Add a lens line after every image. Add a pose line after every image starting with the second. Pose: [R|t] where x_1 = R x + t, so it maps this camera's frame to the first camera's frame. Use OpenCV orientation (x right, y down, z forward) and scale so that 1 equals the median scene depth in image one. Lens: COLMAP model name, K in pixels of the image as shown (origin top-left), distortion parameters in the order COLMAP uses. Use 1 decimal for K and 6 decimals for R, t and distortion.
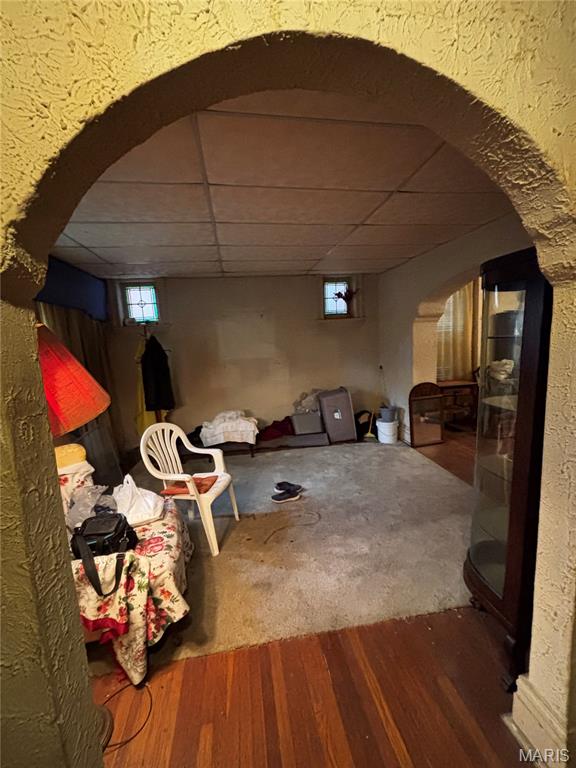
lens RADIAL K [[319.1, 0, 289.7], [0, 319.1, 385.4], [0, 0, 1]] dist [-0.001948, 0.002400]
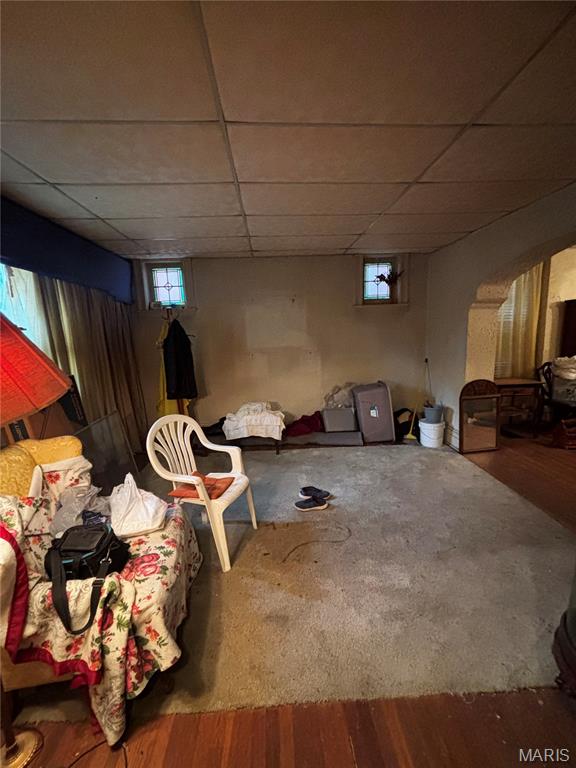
lens RADIAL K [[319.1, 0, 287.8], [0, 319.1, 382.9], [0, 0, 1]] dist [-0.001948, 0.002400]
pose [[0.993484, 0.036212, -0.108066, 0.007123], [-0.034124, 0.999195, 0.021112, -0.000775], [0.108744, -0.017286, 0.993919, 0.145640]]
